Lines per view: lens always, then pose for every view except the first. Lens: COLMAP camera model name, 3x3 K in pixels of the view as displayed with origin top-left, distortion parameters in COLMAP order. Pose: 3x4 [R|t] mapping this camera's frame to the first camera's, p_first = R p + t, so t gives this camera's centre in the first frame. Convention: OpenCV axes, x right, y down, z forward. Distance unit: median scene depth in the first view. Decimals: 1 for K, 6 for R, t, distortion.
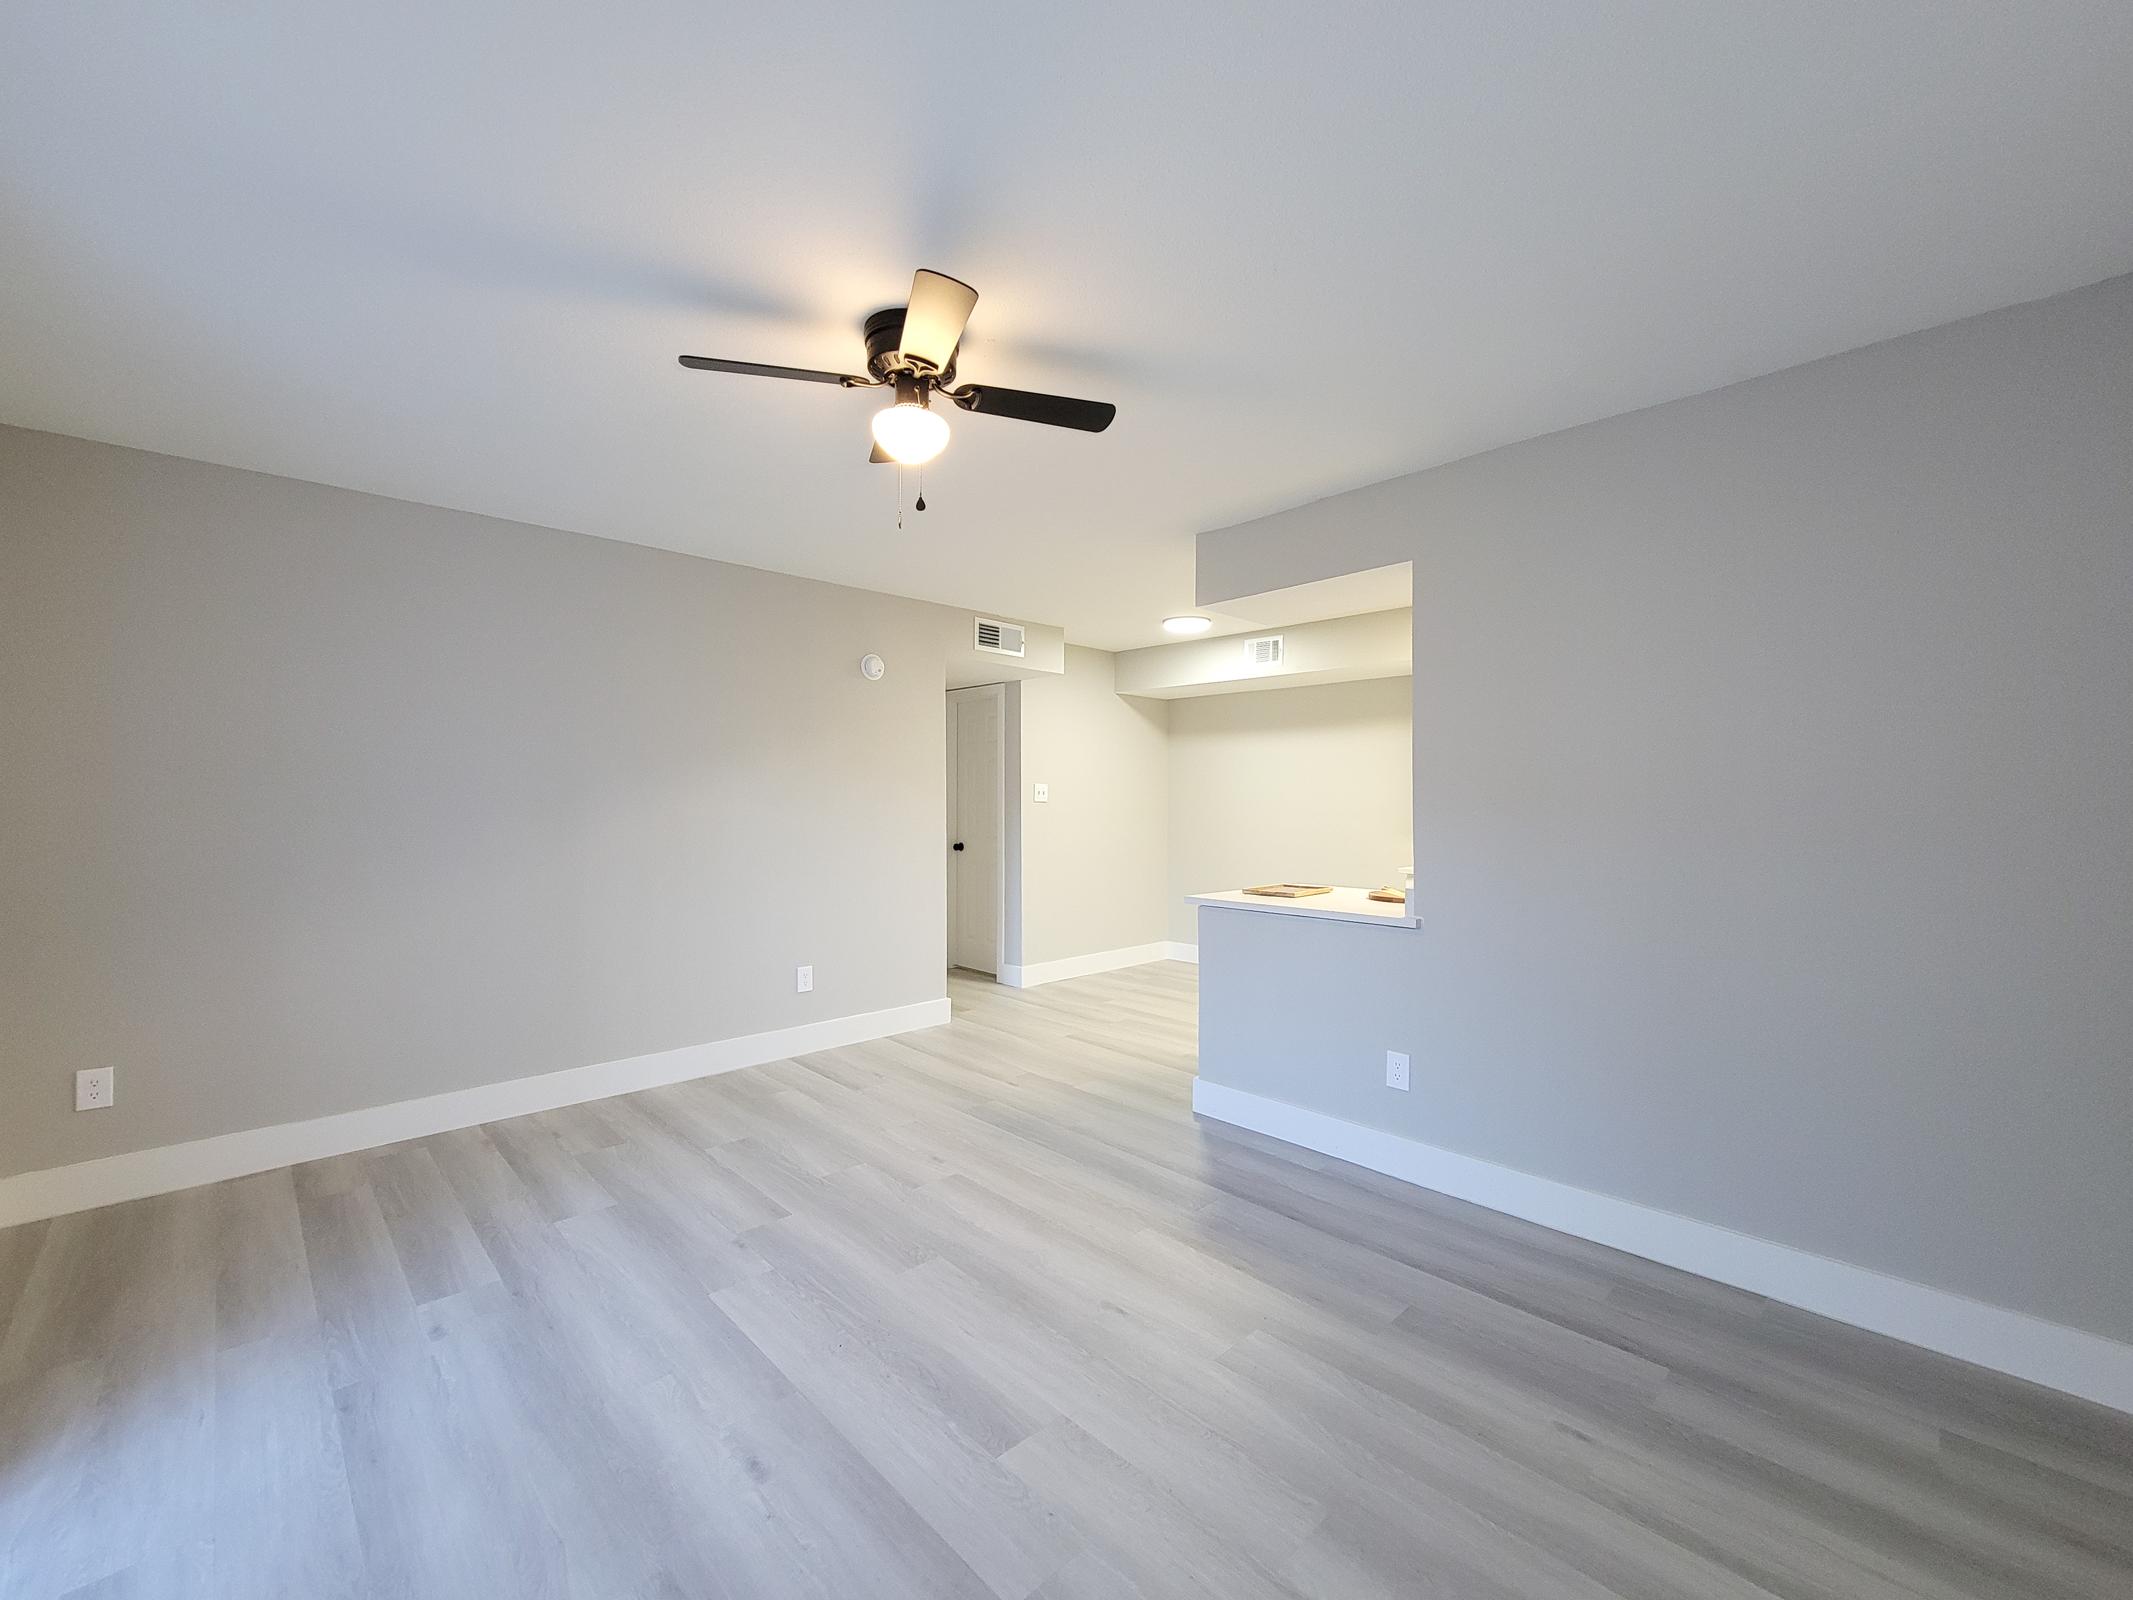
lens RADIAL K [[871.4, 0, 1088.4], [0, 871.4, 790.1], [0, 0, 1]] dist [-0.000320, -0.000118]
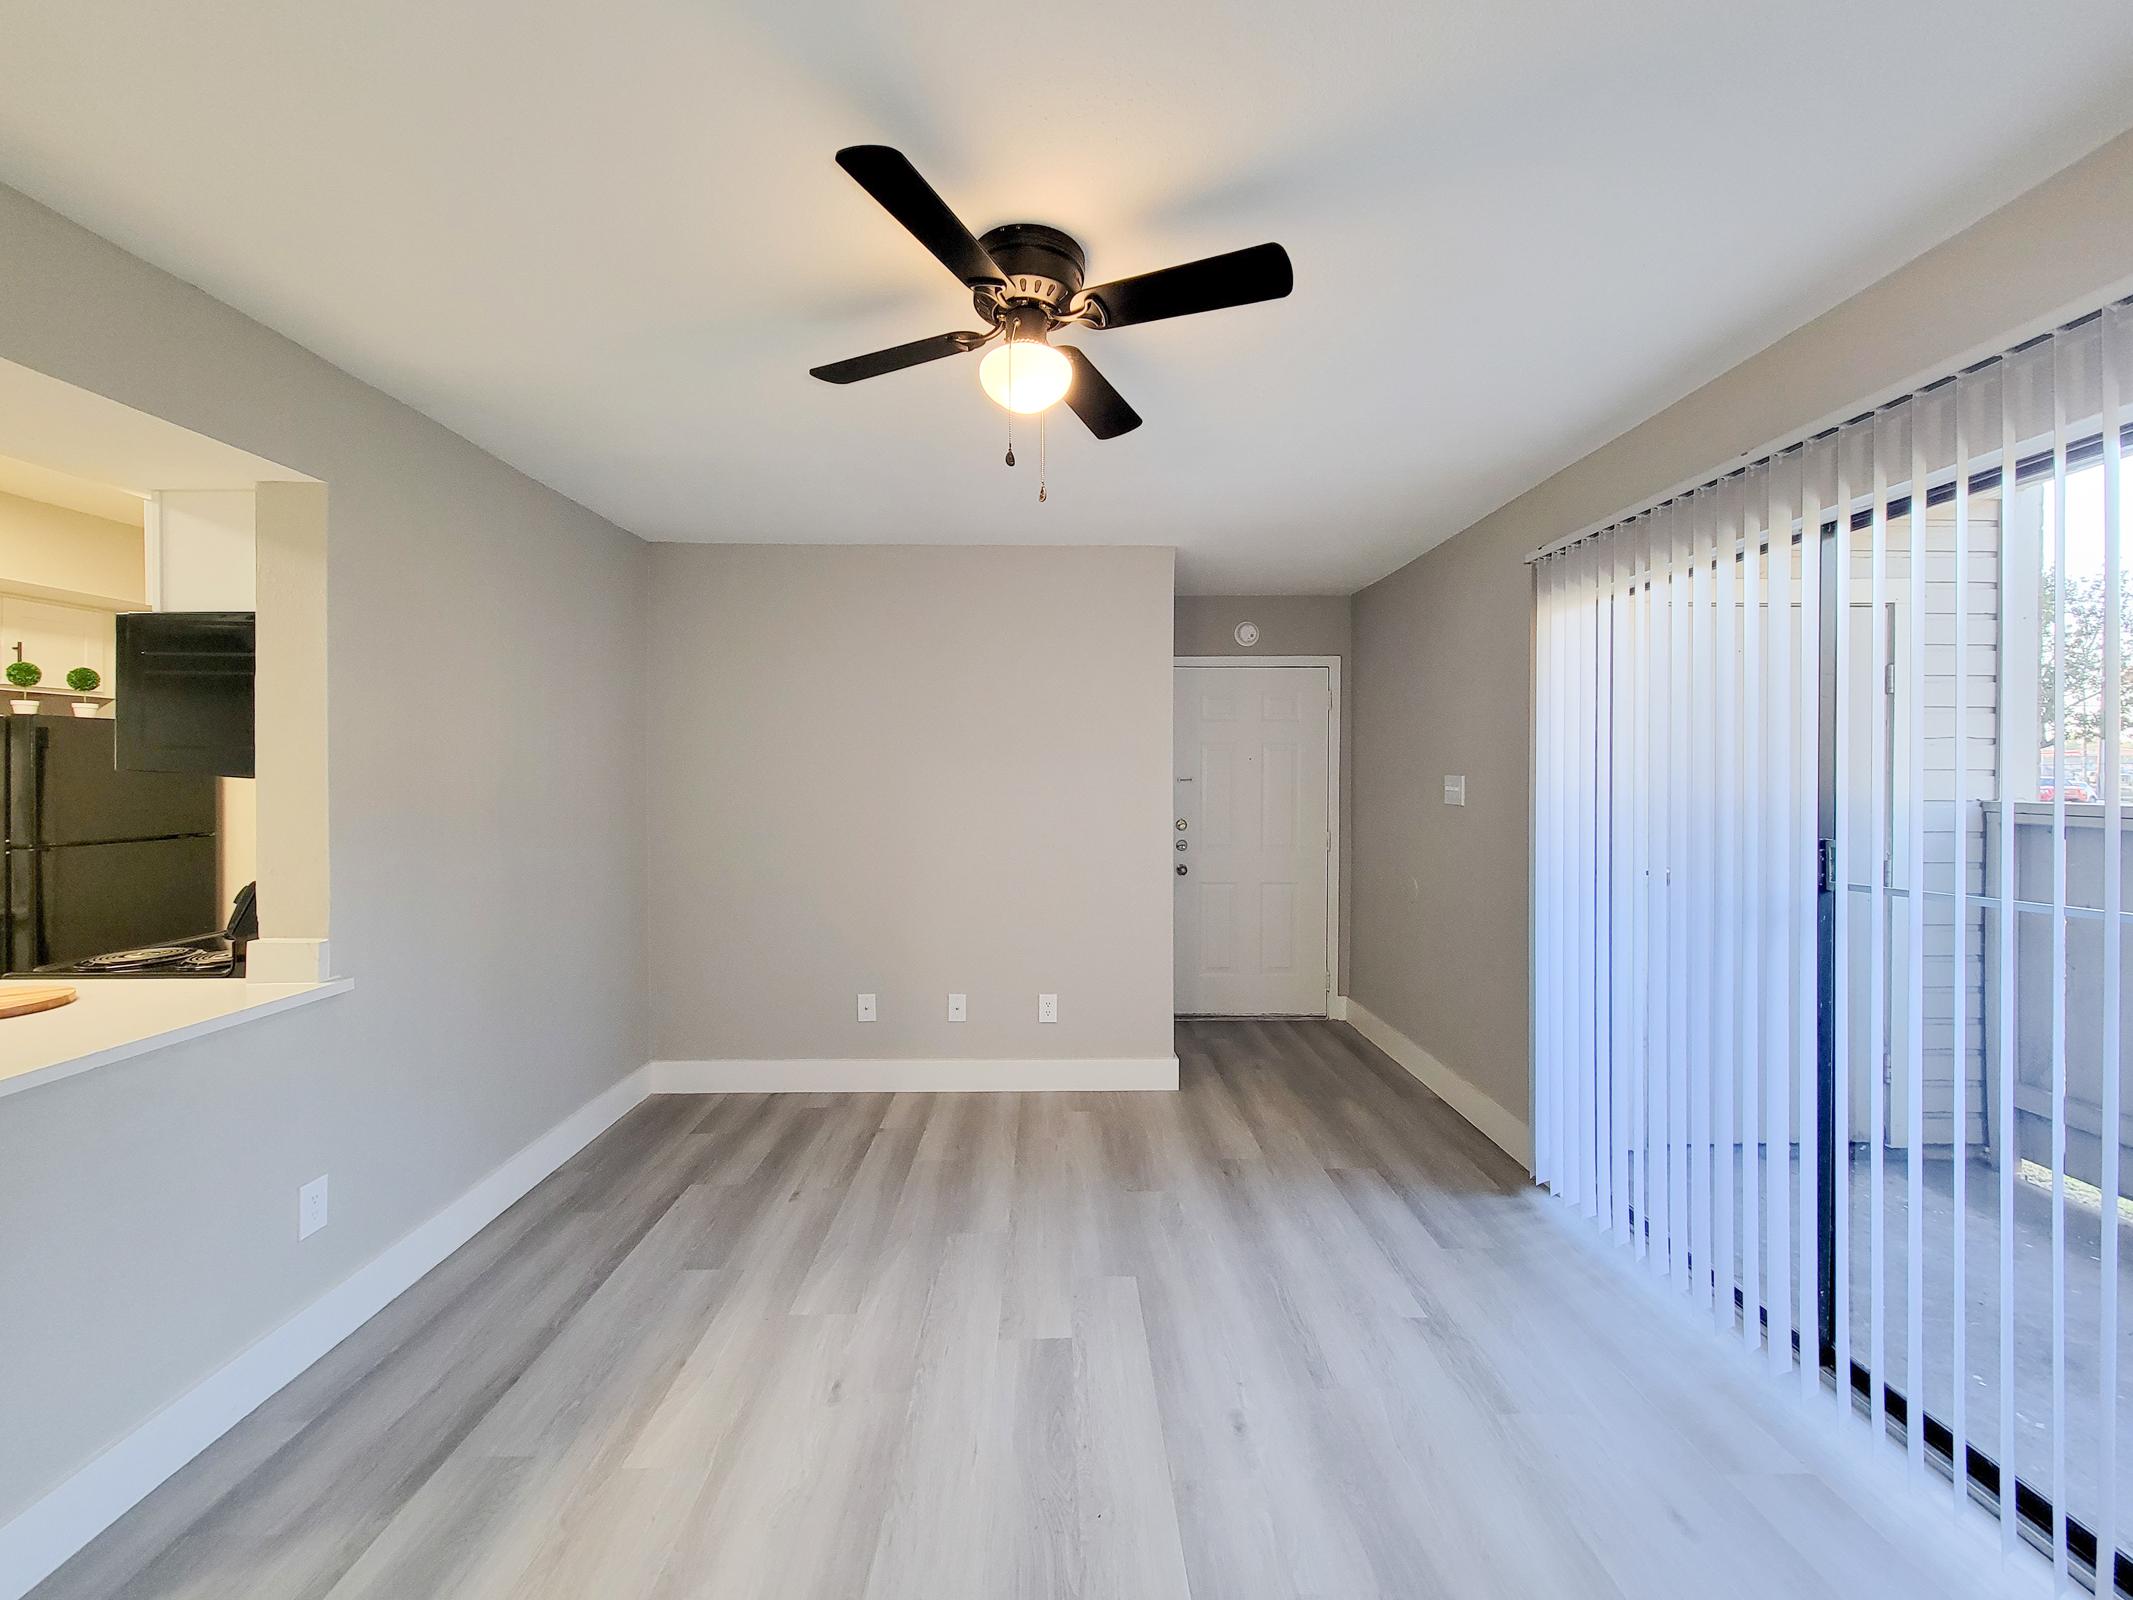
lens RADIAL K [[884.8, 0, 1059.5], [0, 884.8, 778.8], [0, 0, 1]] dist [0.013036, -0.008930]
pose [[-0.714075, -0.002308, 0.700066, -0.742883], [-0.007071, 0.999967, -0.003916, -0.024126], [-0.700034, -0.007746, -0.714068, 1.453976]]
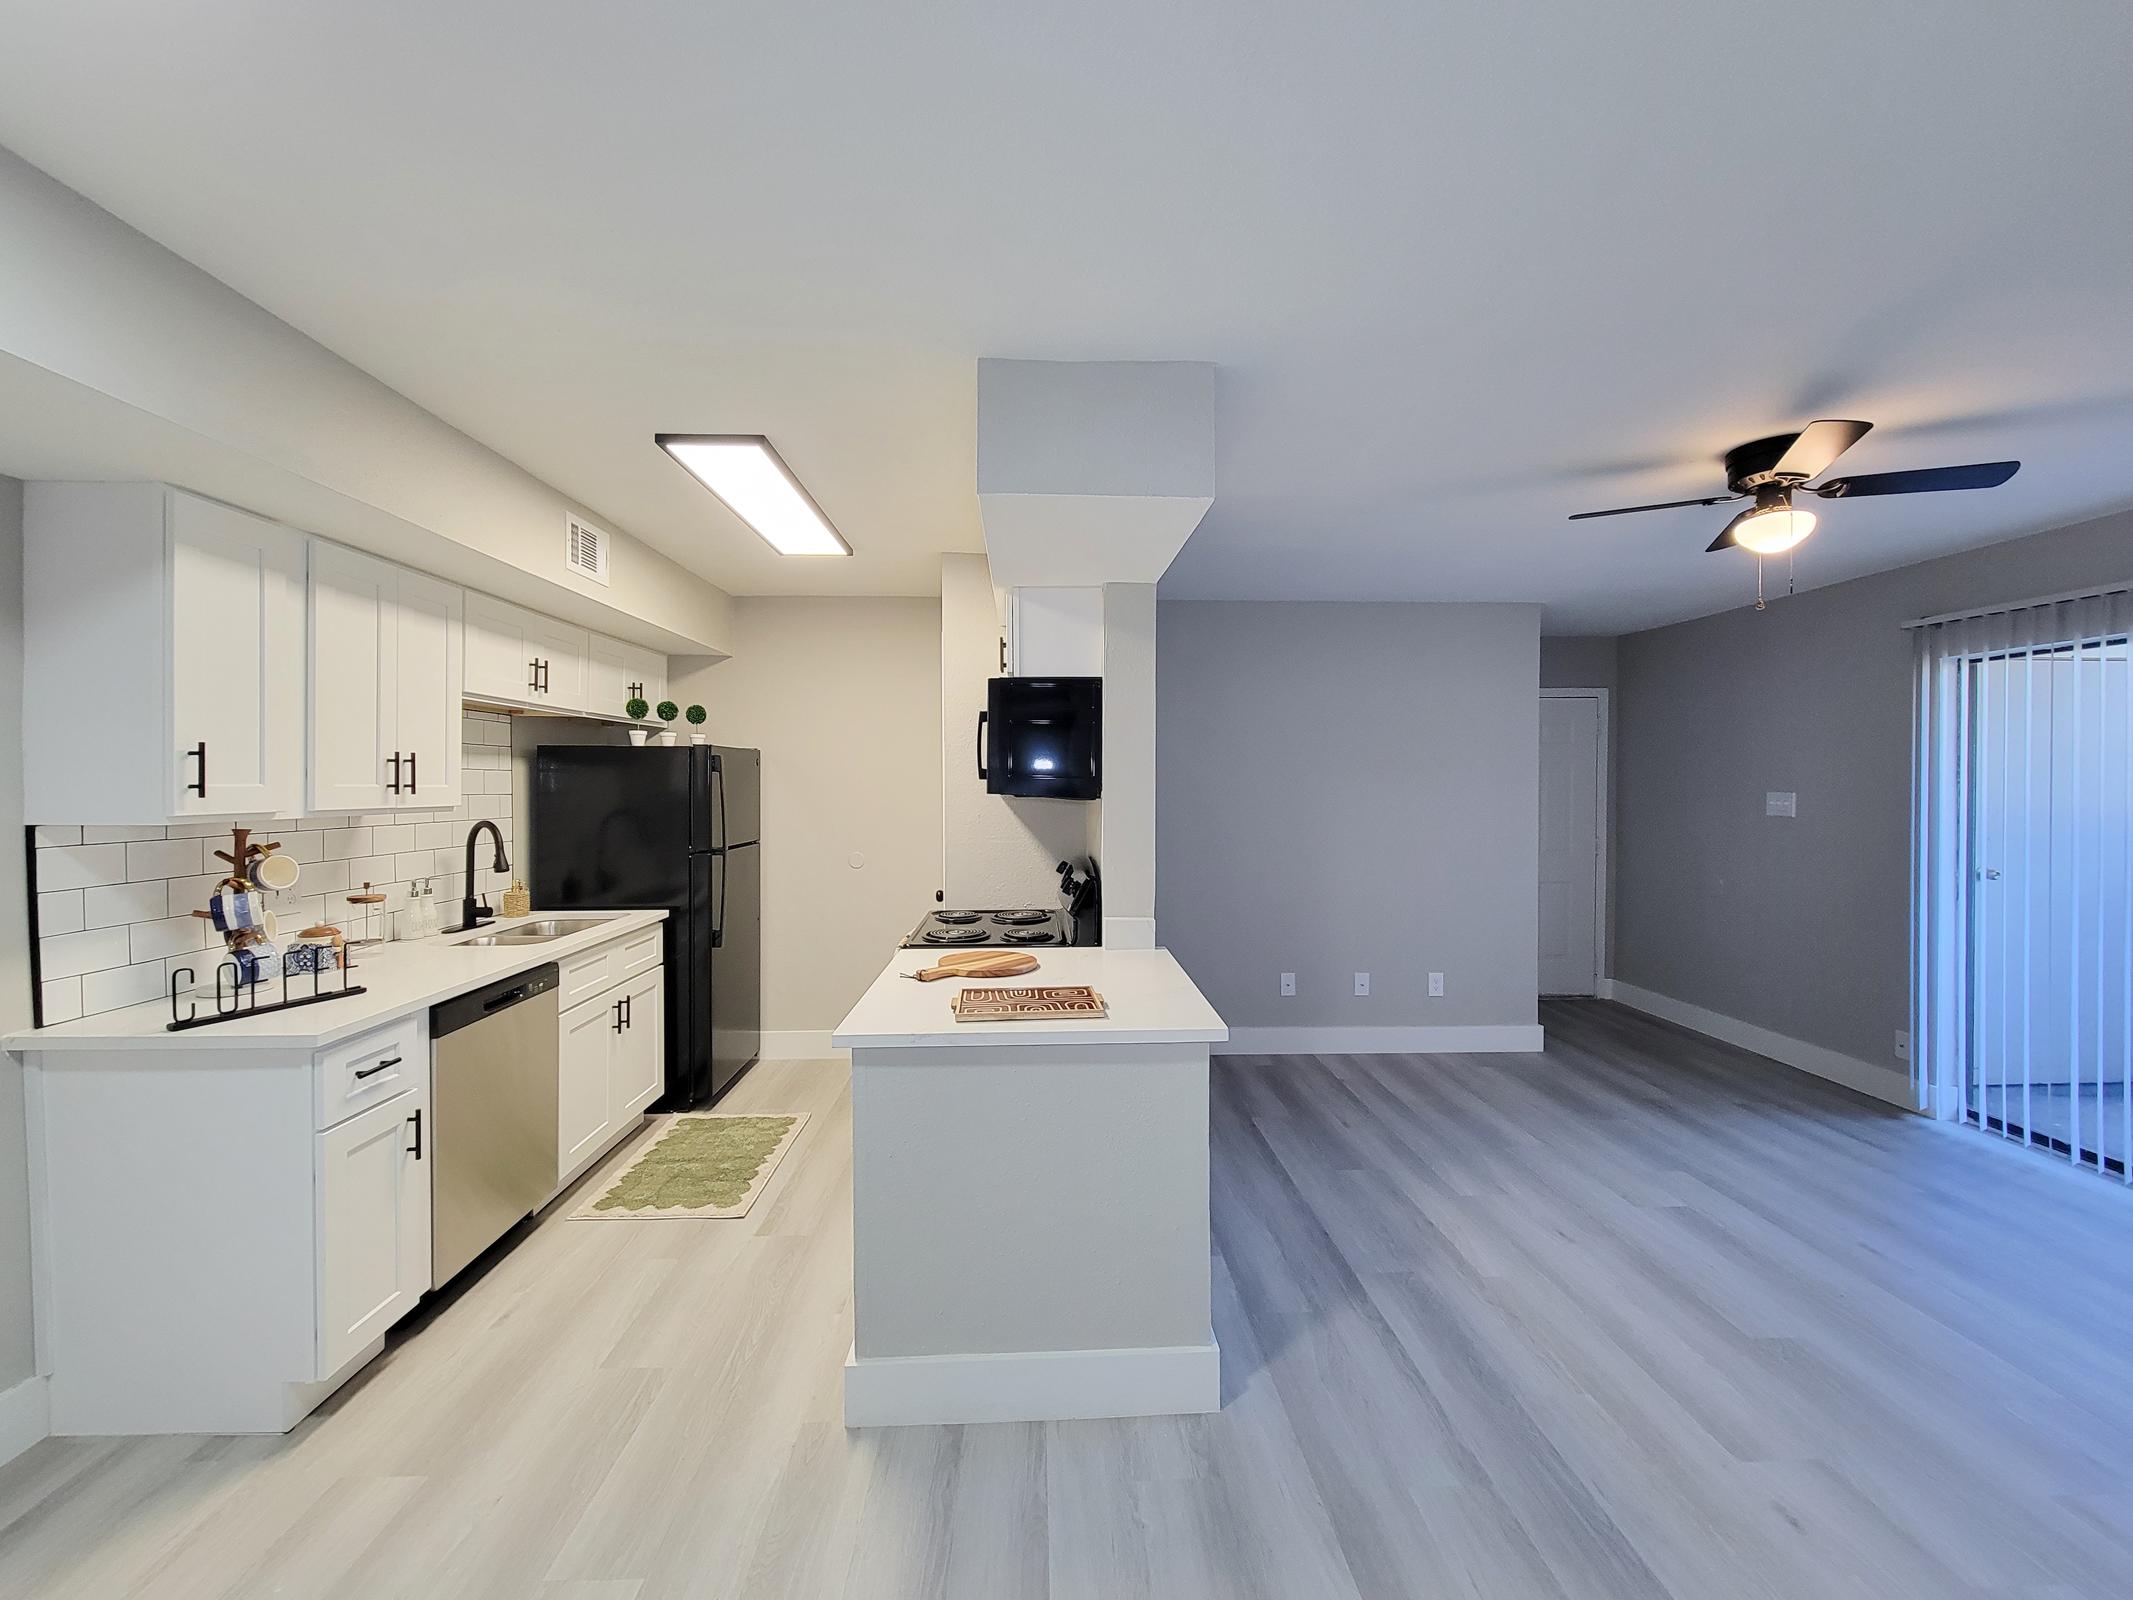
lens RADIAL K [[878.9, 0, 1064.6], [0, 878.9, 791.8], [0, 0, 1]] dist [-0.001959, -0.000359]
pose [[-0.726919, -0.008211, 0.686674, -0.297147], [-0.008173, 0.999961, 0.003305, -0.037537], [-0.686675, -0.003209, -0.726958, 2.347673]]
